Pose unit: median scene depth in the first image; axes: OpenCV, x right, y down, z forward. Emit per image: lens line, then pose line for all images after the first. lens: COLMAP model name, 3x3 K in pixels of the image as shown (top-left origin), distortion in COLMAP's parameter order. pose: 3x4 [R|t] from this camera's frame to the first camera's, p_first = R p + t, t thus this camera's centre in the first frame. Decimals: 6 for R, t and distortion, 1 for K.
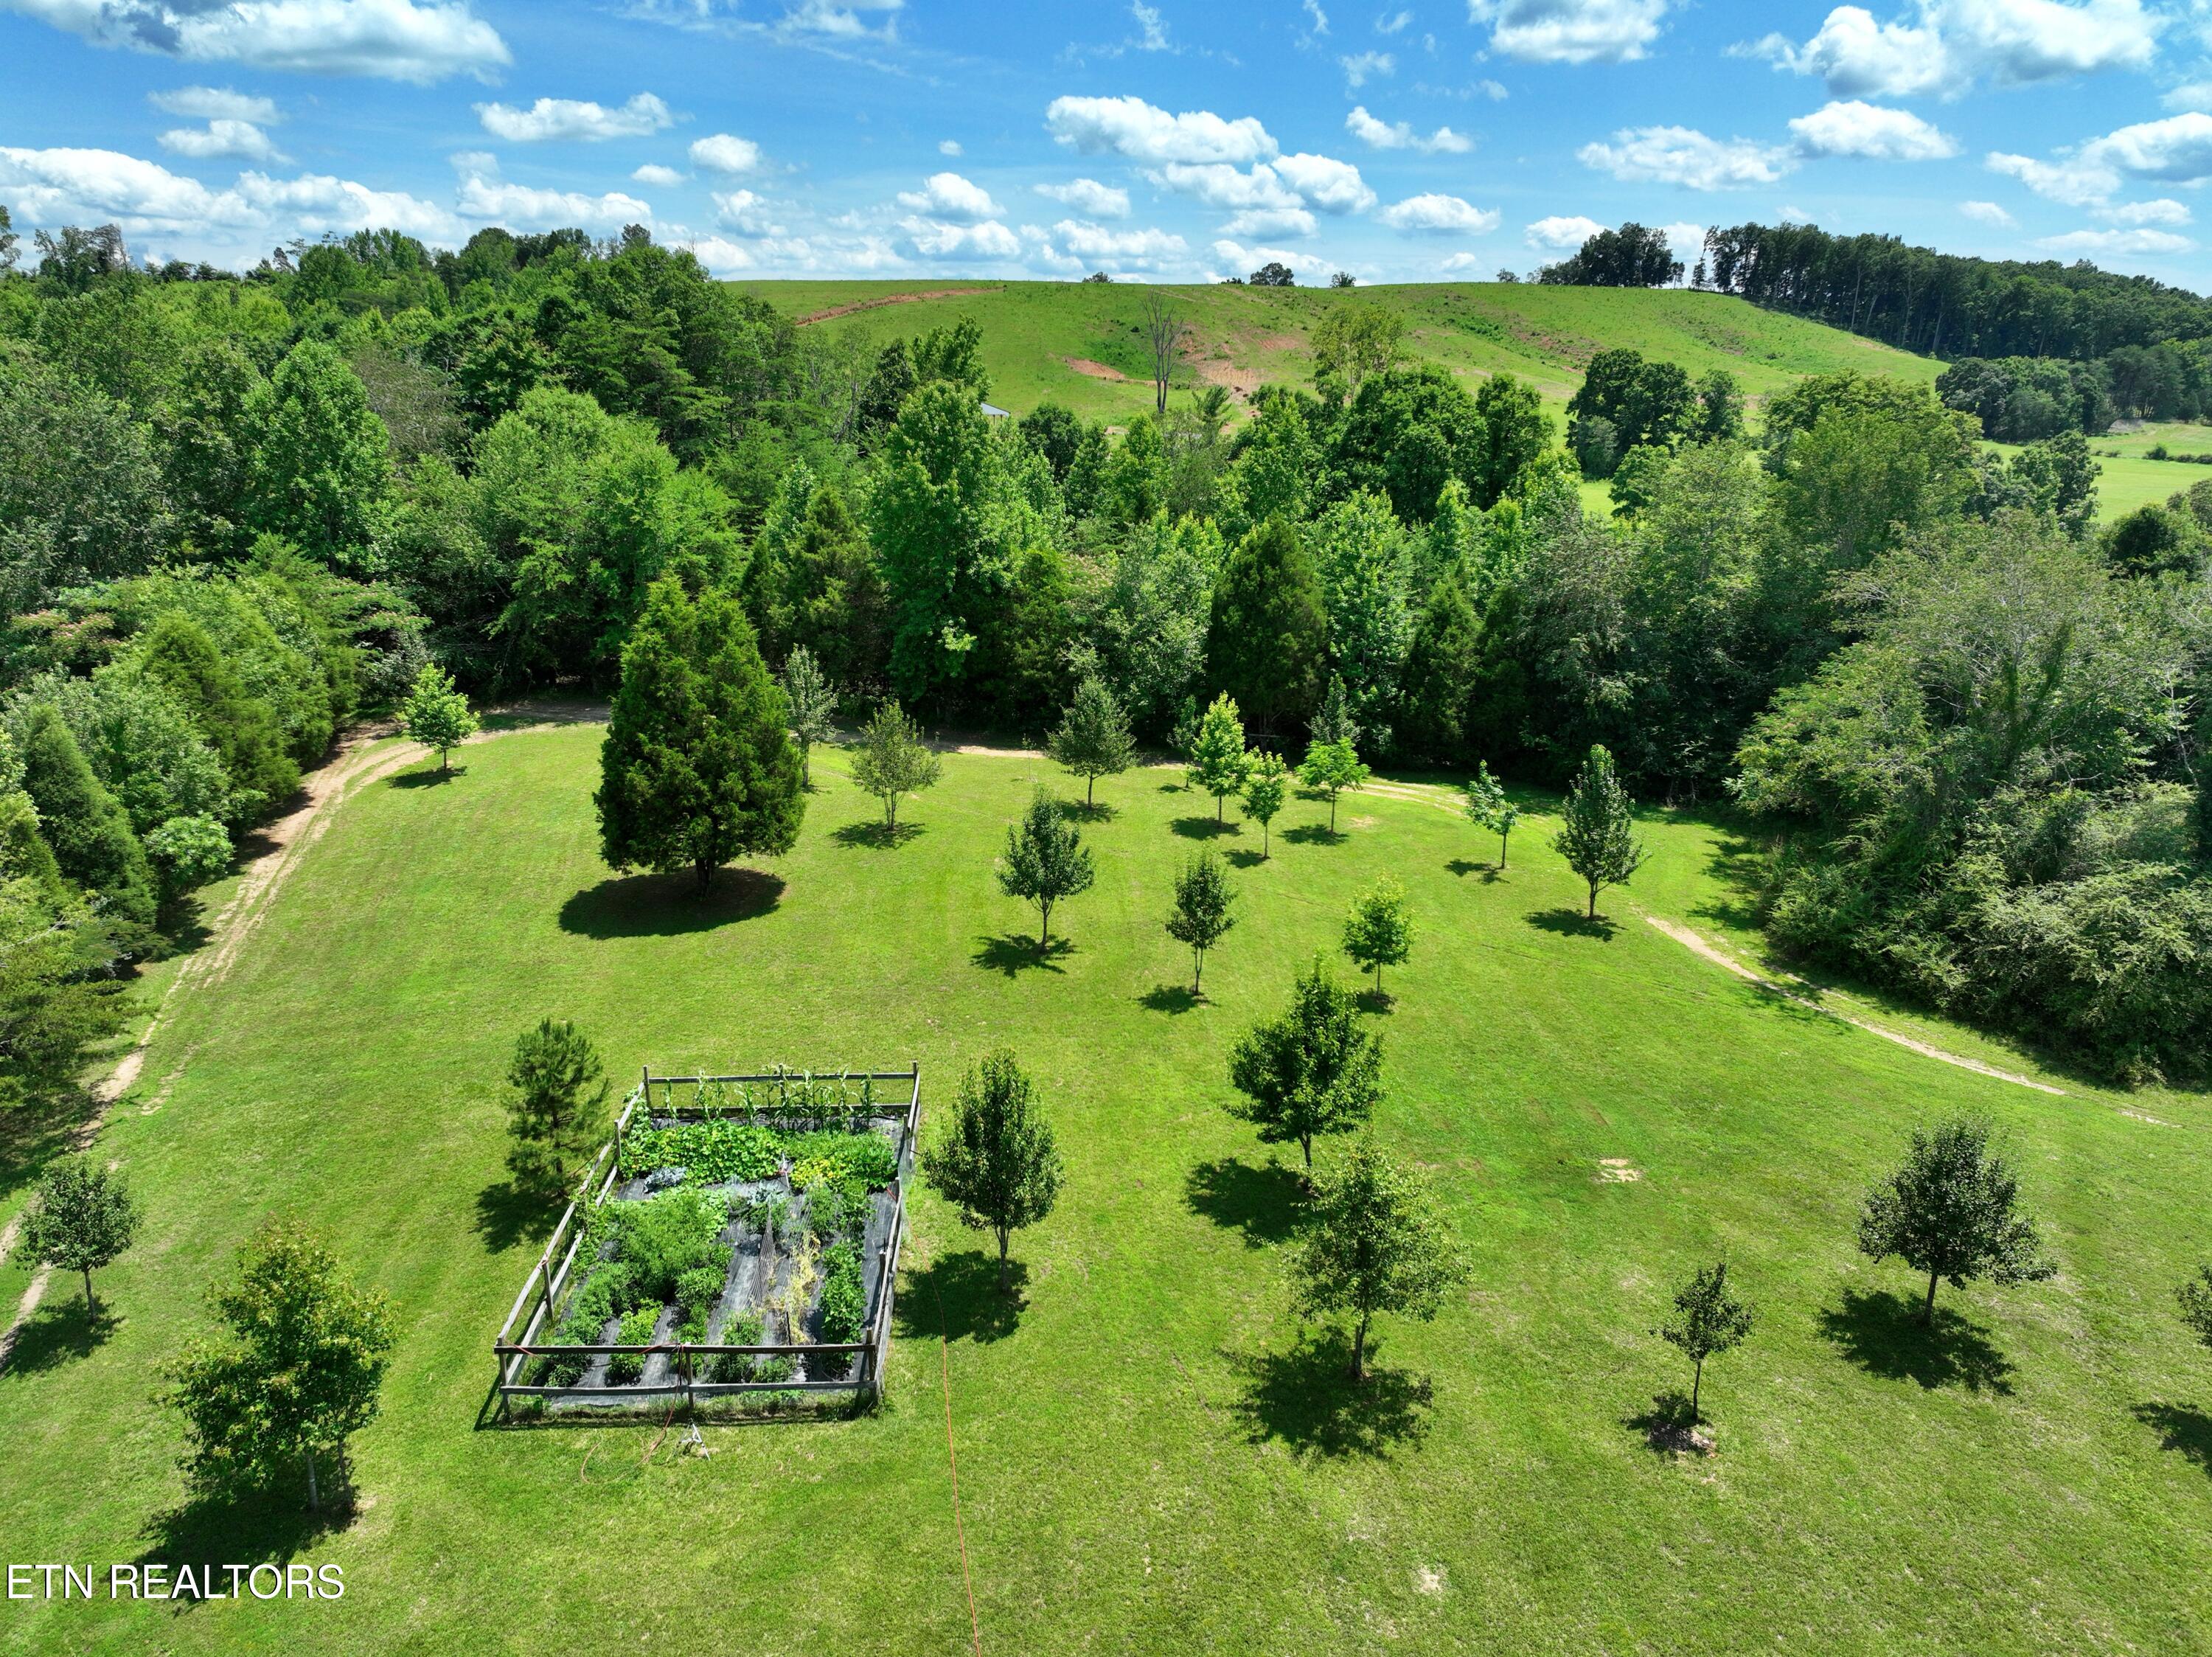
lens RADIAL K [[1555.0, 0, 1106.0], [0, 1555.0, 828.5], [0, 0, 1]] dist [-0.005073, 0.020917]
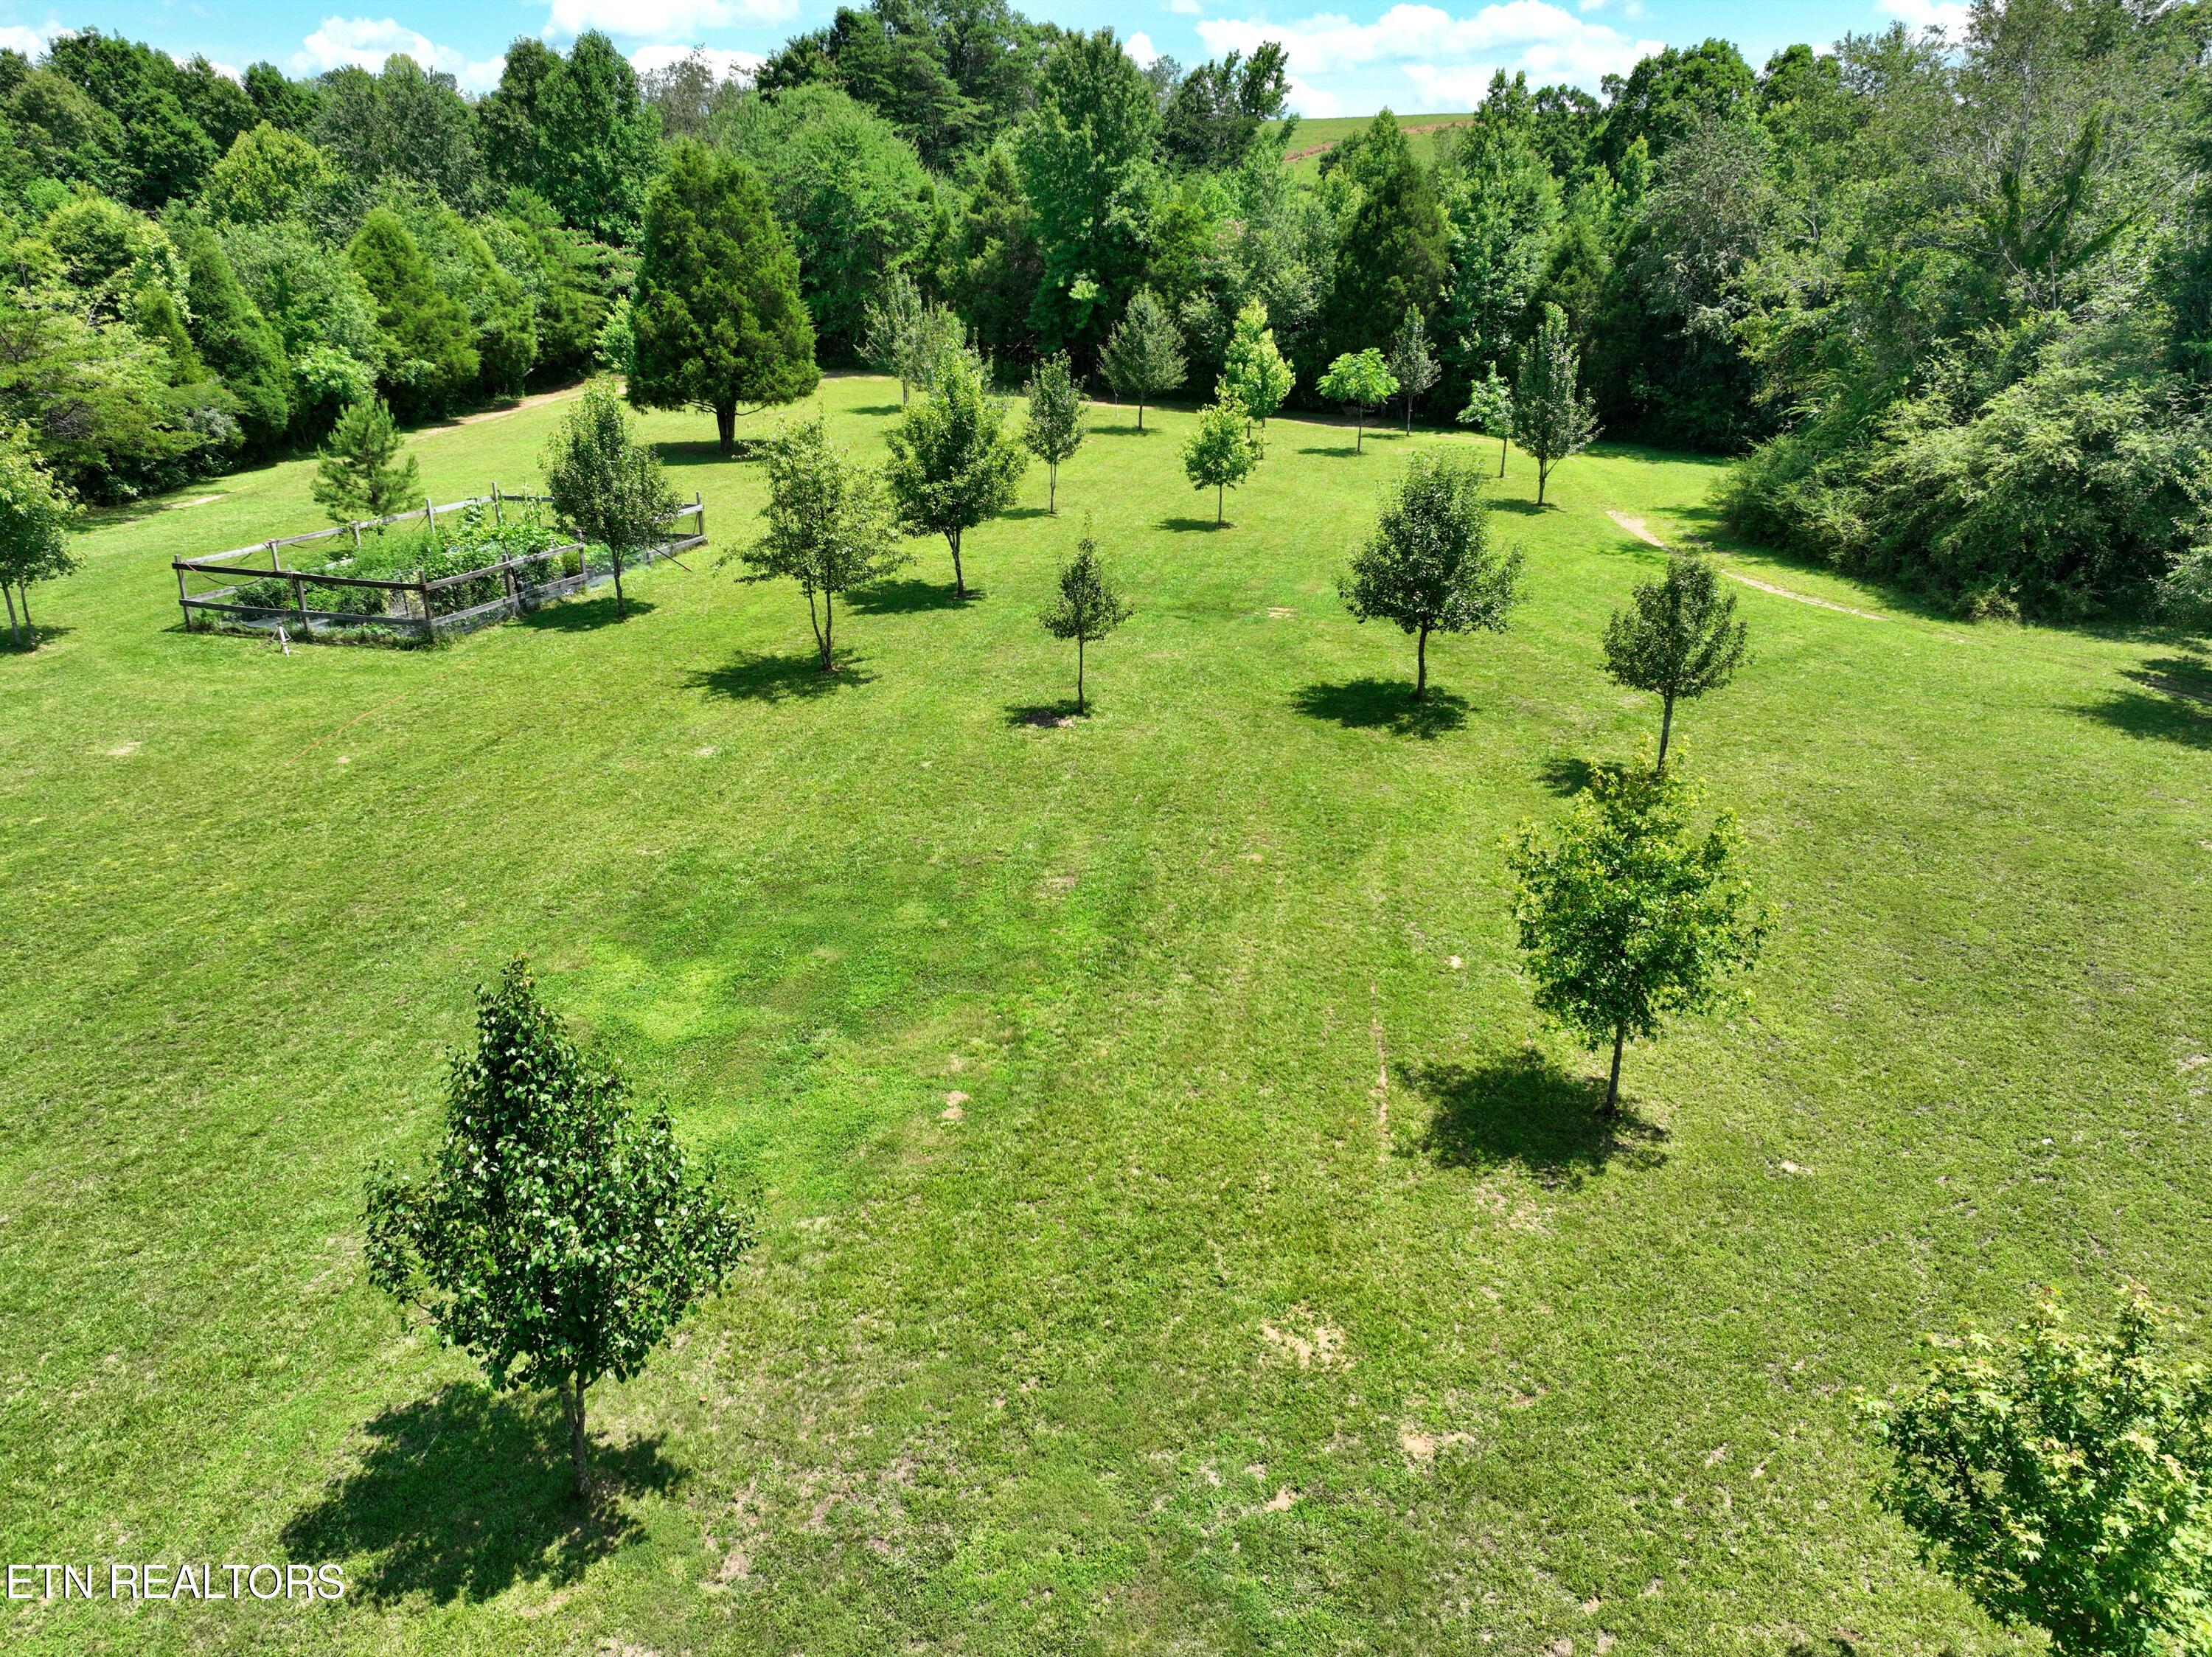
lens RADIAL K [[1555.0, 0, 1106.0], [0, 1555.0, 828.5], [0, 0, 1]] dist [-0.005073, 0.020917]
pose [[0.941407, 0.112332, -0.318015, 0.286556], [-0.090373, 0.992441, 0.083029, 0.145958], [0.324938, -0.049424, 0.944443, 0.020330]]
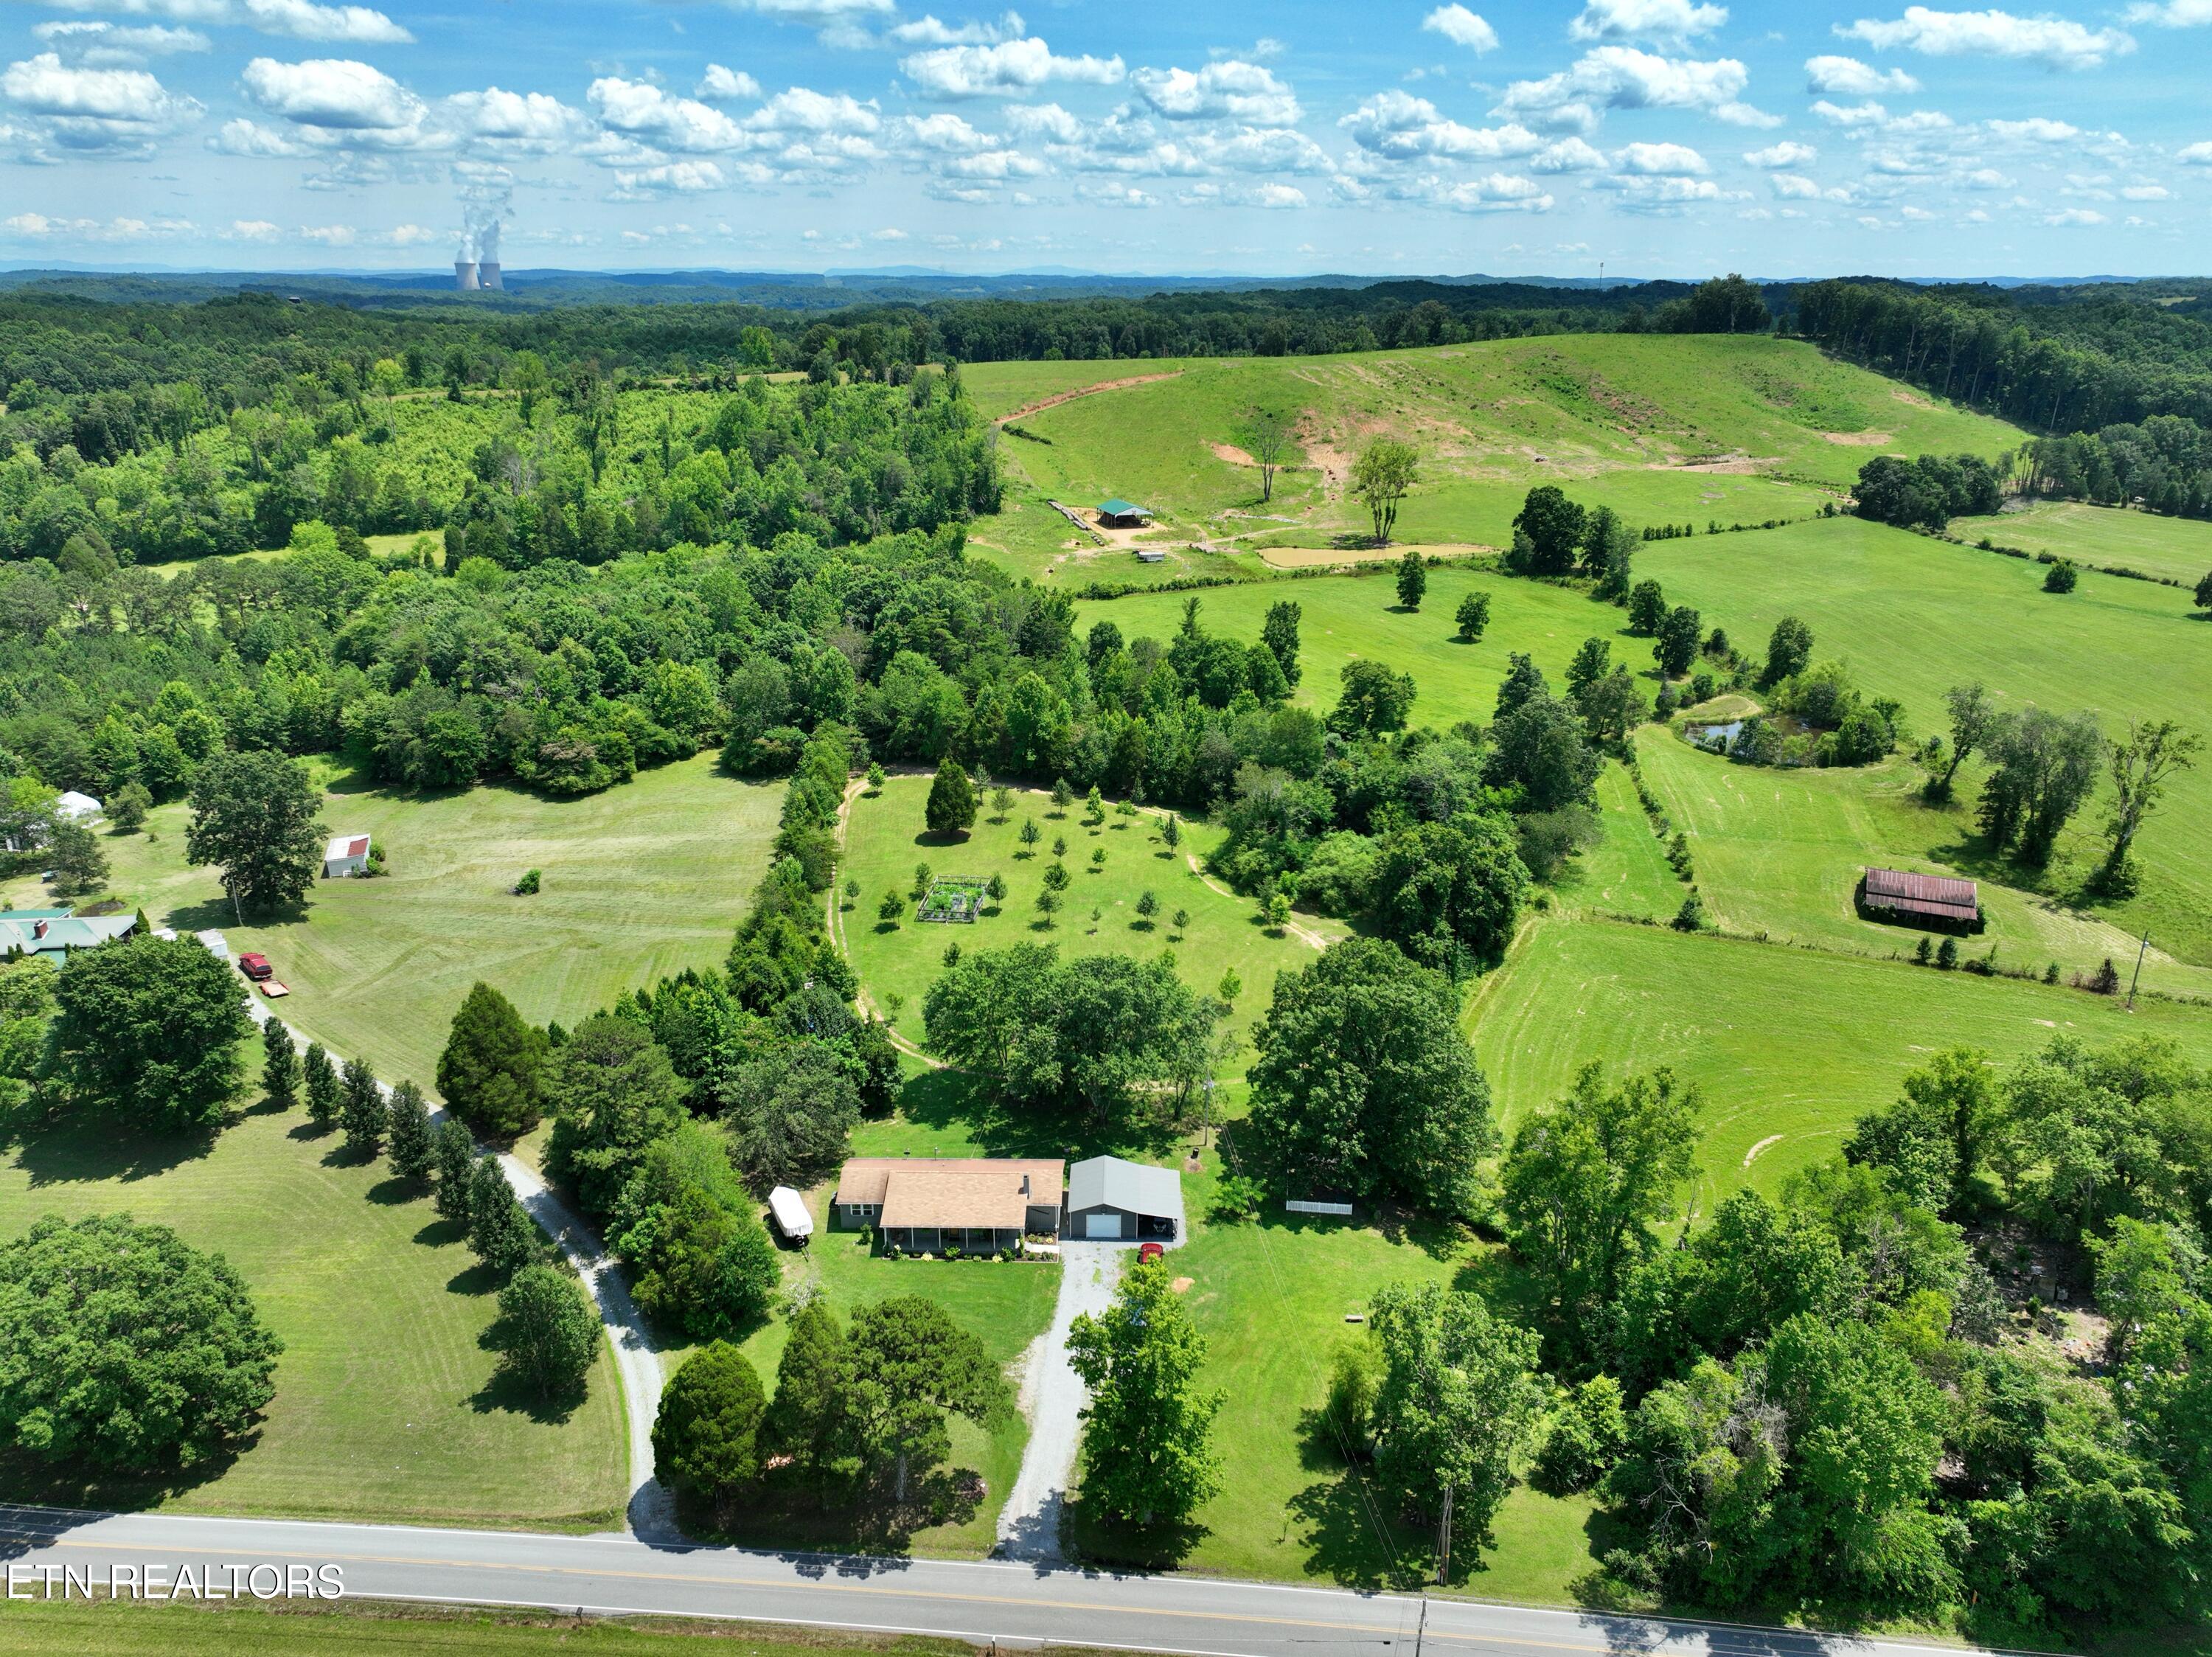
lens RADIAL K [[1555.0, 0, 1106.0], [0, 1555.0, 828.5], [0, 0, 1]] dist [-0.005073, 0.020917]
pose [[0.987318, 0.051262, -0.150248, 0.544423], [-0.042465, 0.997223, 0.061185, -0.178068], [0.152967, -0.054029, 0.986753, -2.133888]]
